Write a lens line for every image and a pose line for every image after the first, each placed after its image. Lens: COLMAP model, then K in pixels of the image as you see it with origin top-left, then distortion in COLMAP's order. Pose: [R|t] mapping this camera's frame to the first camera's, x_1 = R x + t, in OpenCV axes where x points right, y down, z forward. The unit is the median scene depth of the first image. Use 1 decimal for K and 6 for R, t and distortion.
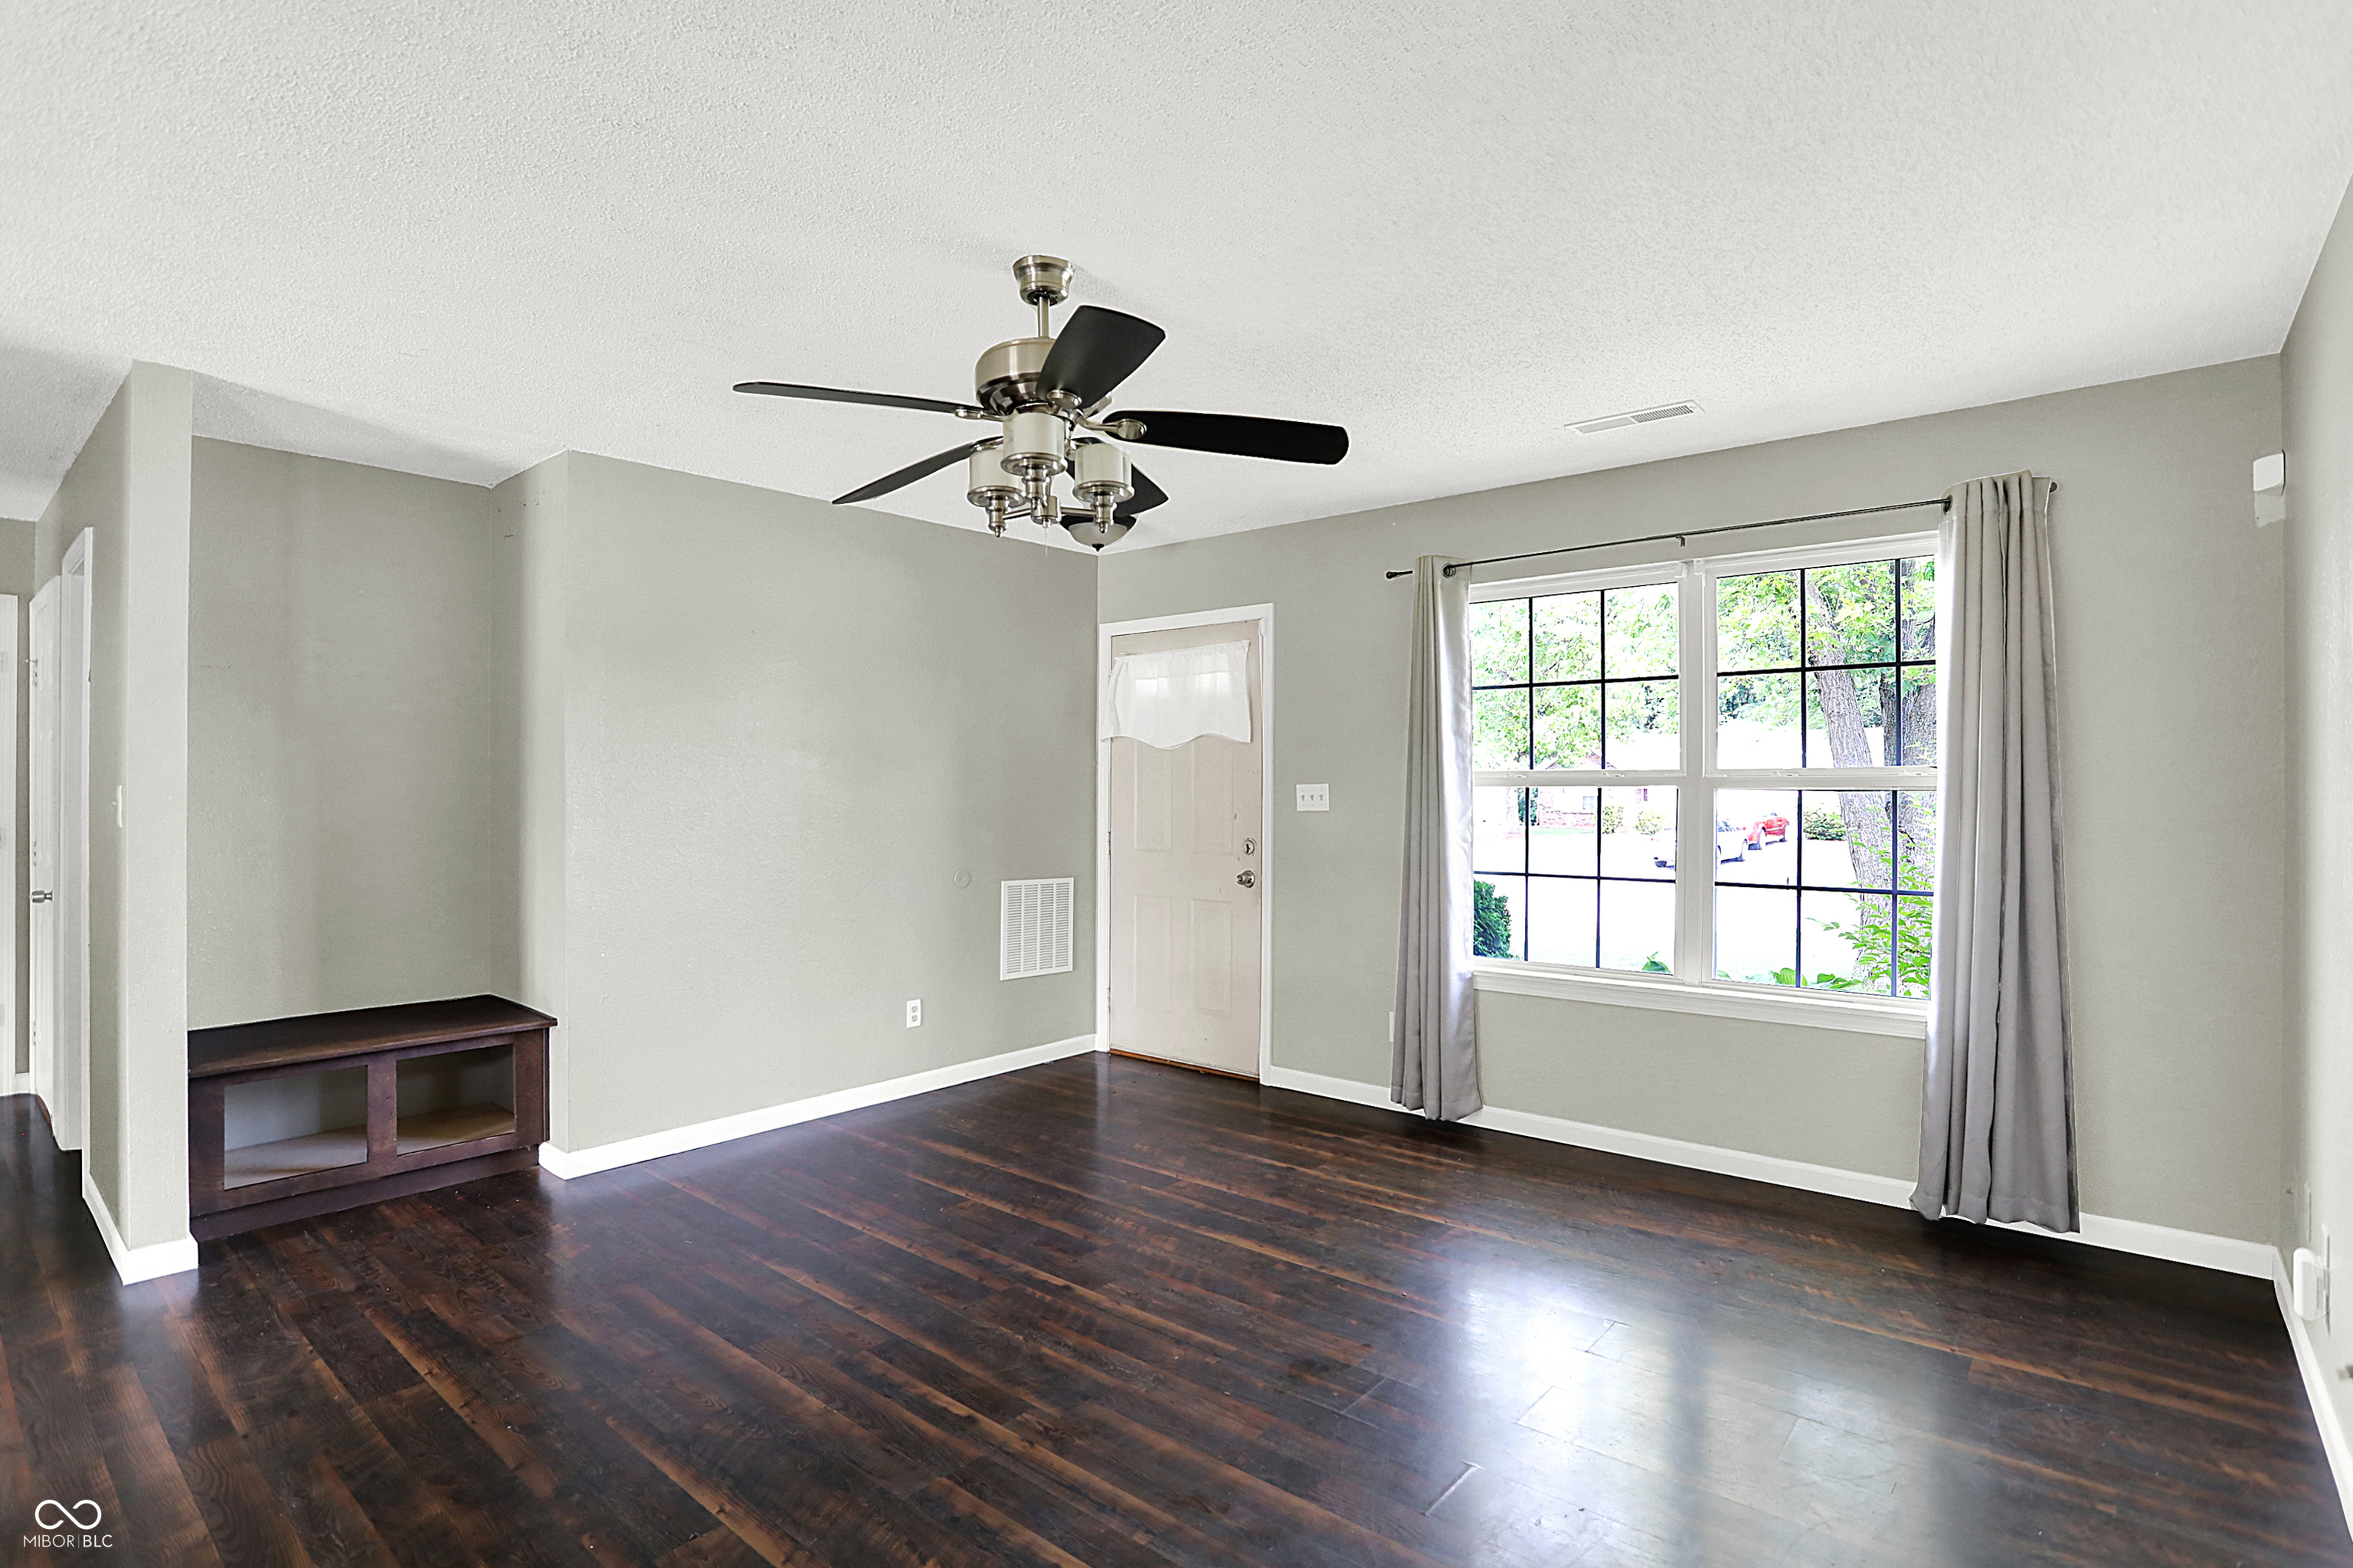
lens RADIAL K [[1161.7, 0, 1198.5], [0, 1161.7, 799.1], [0, 0, 1]] dist [-0.049257, 0.003286]
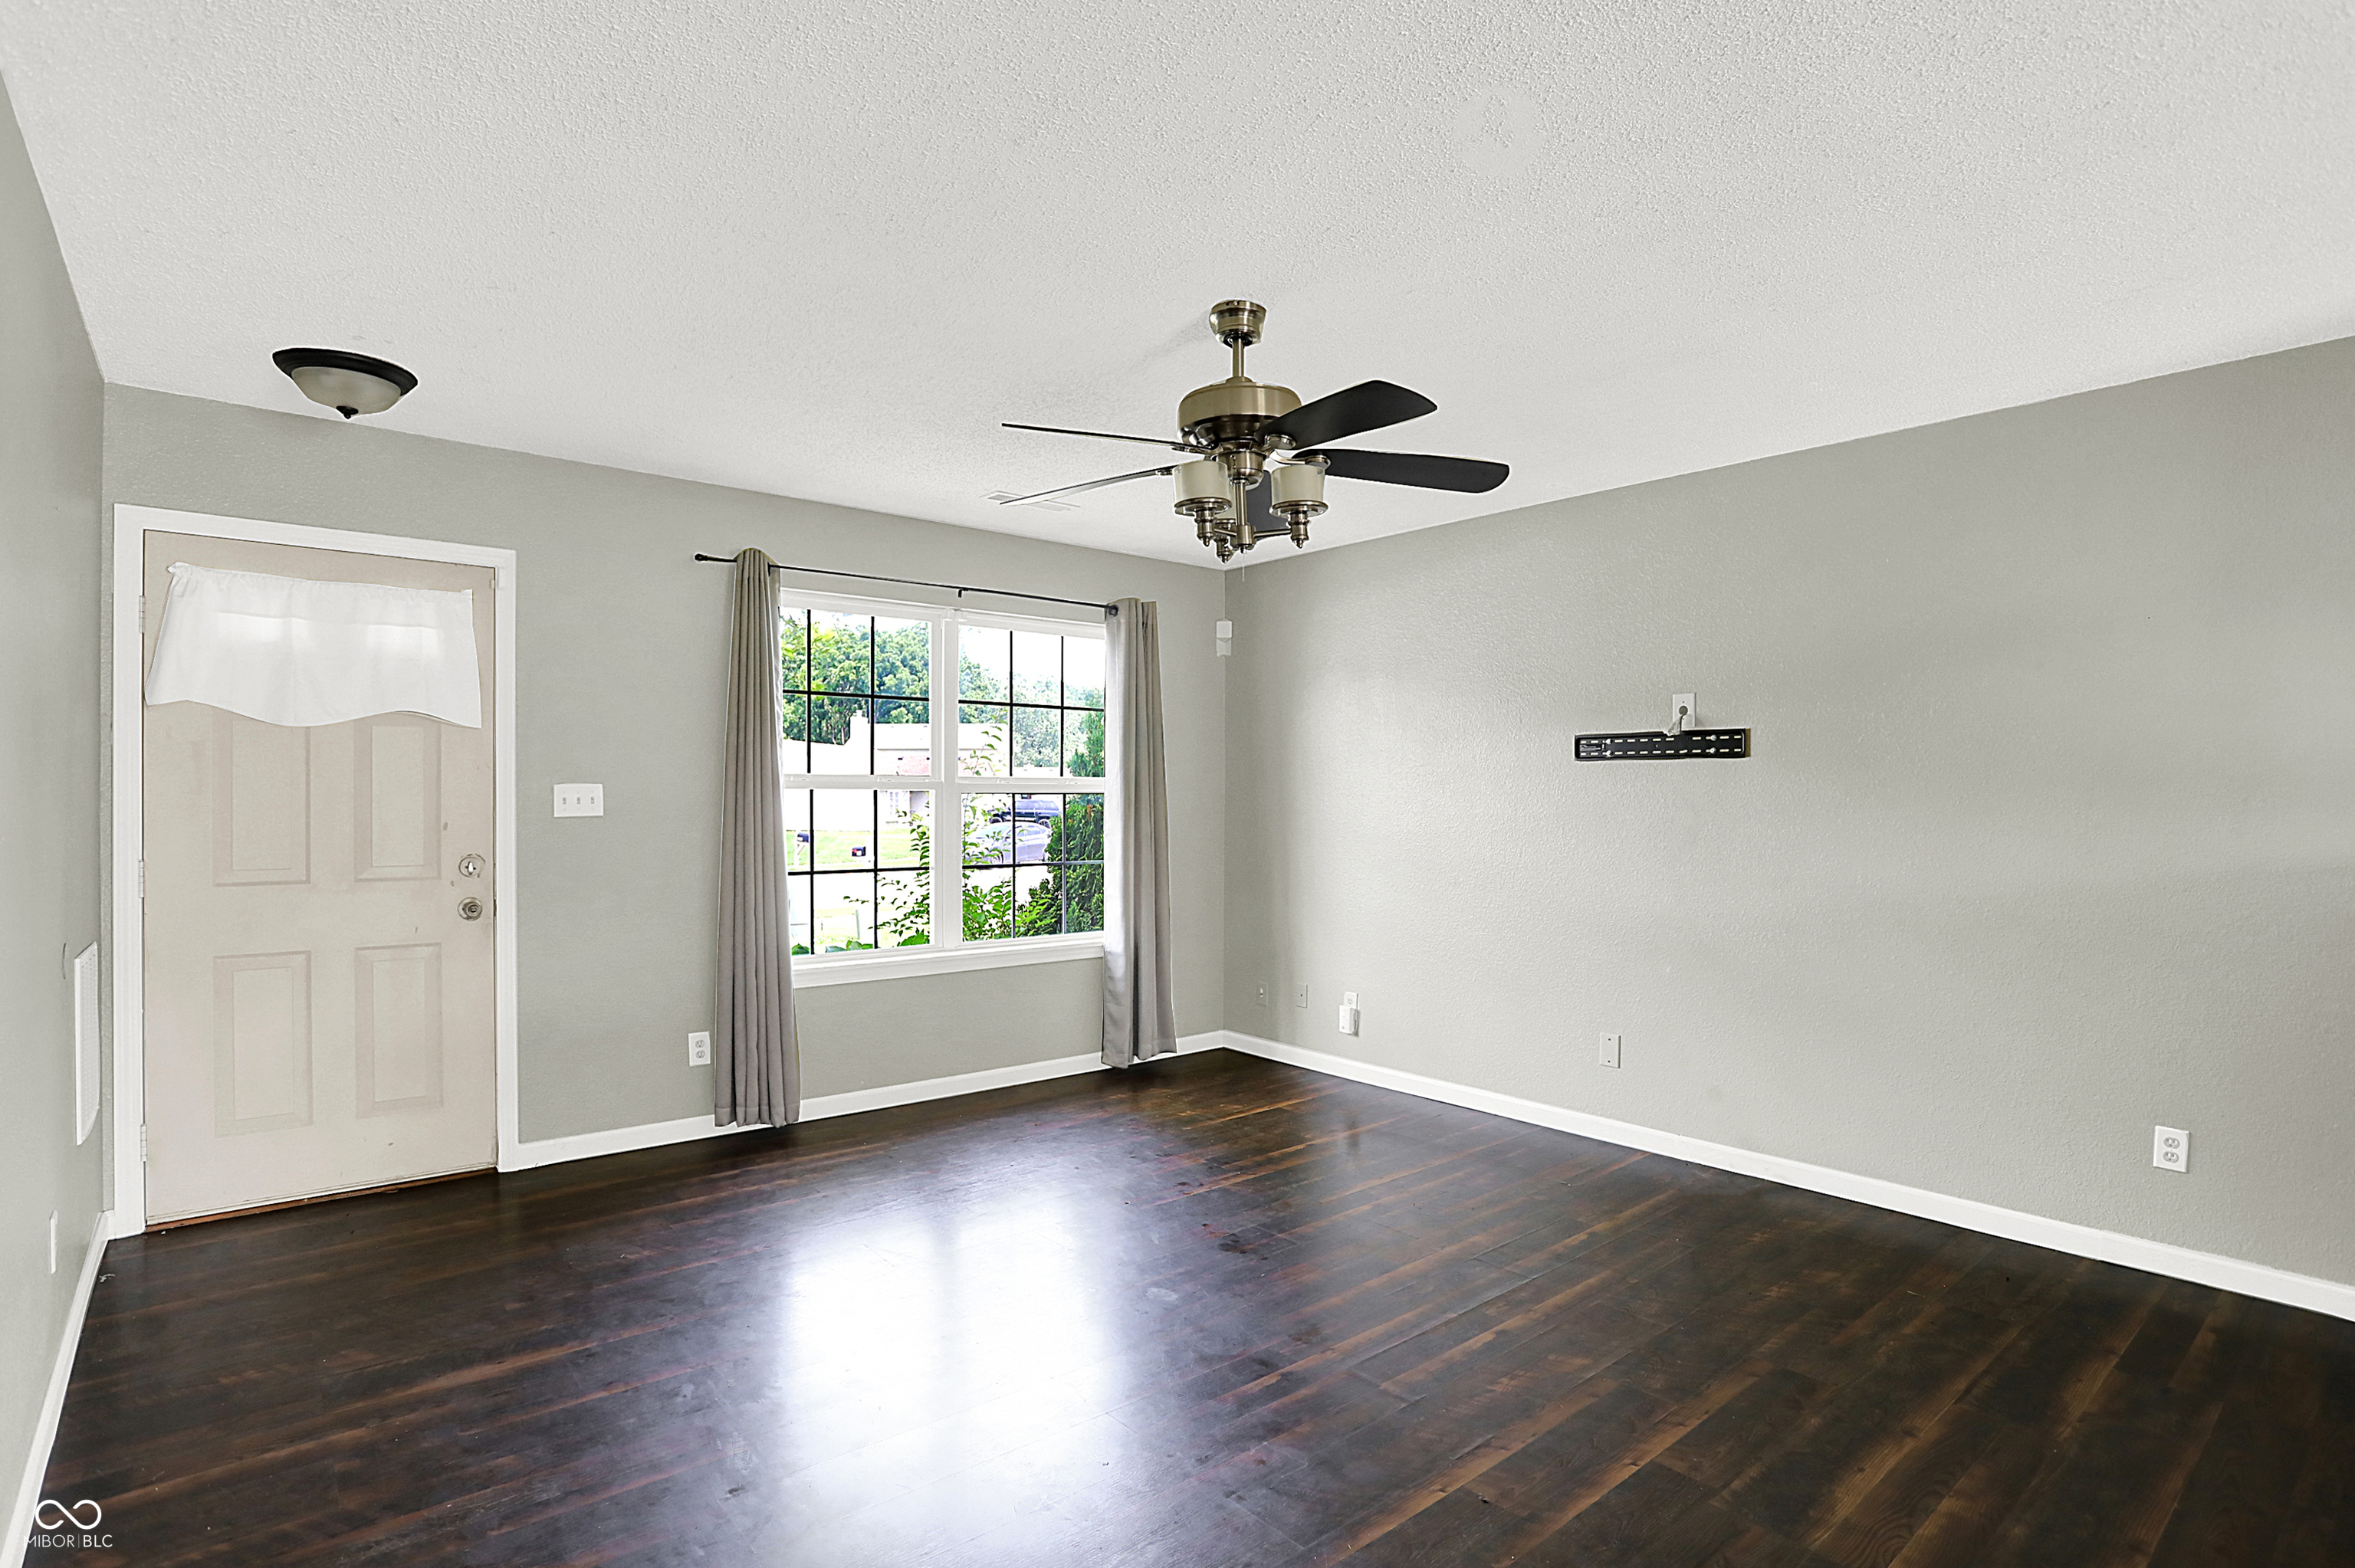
lens RADIAL K [[1162.5, 0, 1167.3], [0, 1162.5, 807.5], [0, 0, 1]] dist [-0.049257, 0.003286]
pose [[0.188290, -0.009536, 0.982067, -0.673270], [0.002530, 0.999954, 0.009224, -0.002883], [-0.982110, 0.000748, 0.188306, 0.473786]]
